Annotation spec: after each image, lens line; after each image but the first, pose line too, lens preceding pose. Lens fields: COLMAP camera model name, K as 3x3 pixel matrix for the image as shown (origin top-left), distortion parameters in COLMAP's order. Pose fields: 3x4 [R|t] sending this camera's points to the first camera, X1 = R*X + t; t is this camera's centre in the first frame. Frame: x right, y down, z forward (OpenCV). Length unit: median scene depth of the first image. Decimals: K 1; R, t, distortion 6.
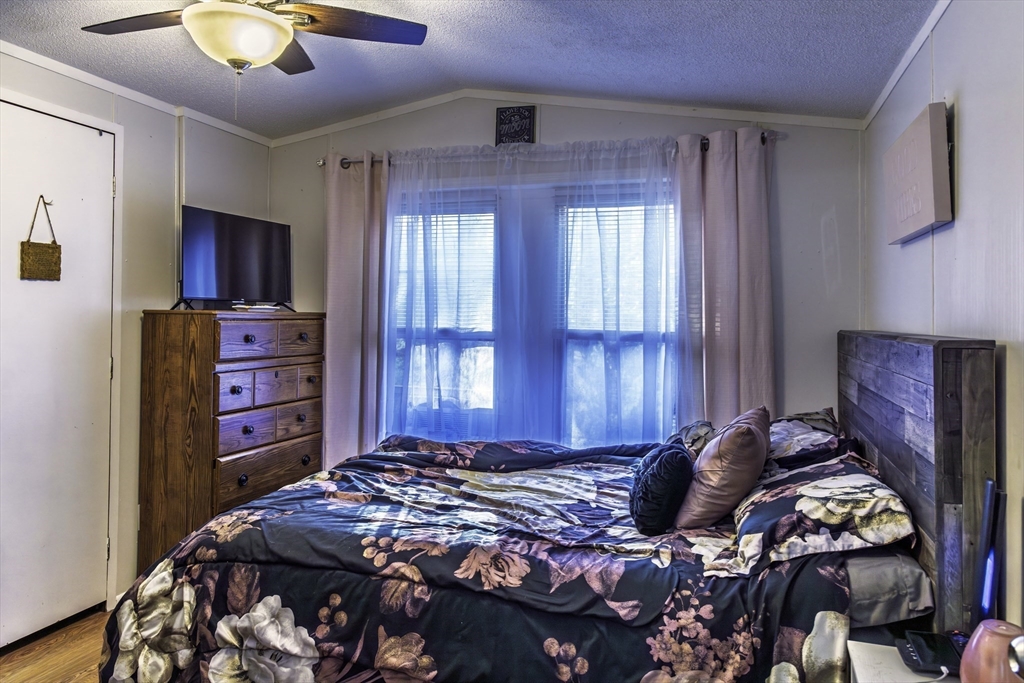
lens RADIAL K [[785.5, 0, 512.3], [0, 785.5, 299.8], [0, 0, 1]] dist [0.004597, 0.005028]
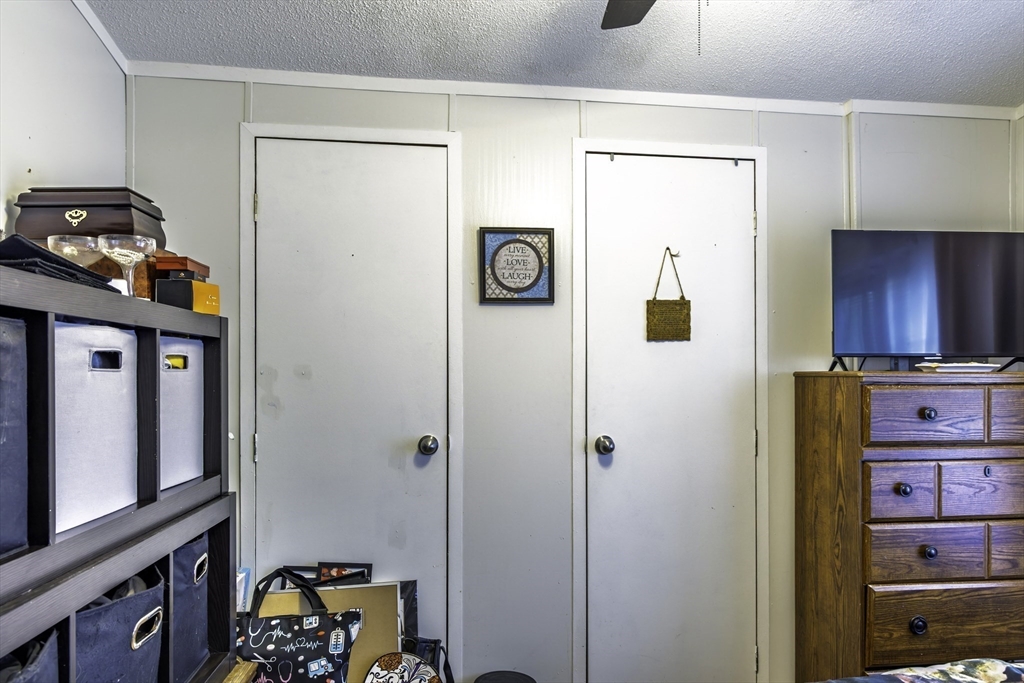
lens RADIAL K [[697.6, 0, 512.4], [0, 697.6, 378.6], [0, 0, 1]] dist [-0.002847, -0.000574]
pose [[0.421346, -0.007192, -0.906872, 0.048928], [0.023842, 0.999711, 0.003149, 0.010677], [0.906587, -0.022948, 0.421395, 0.455969]]
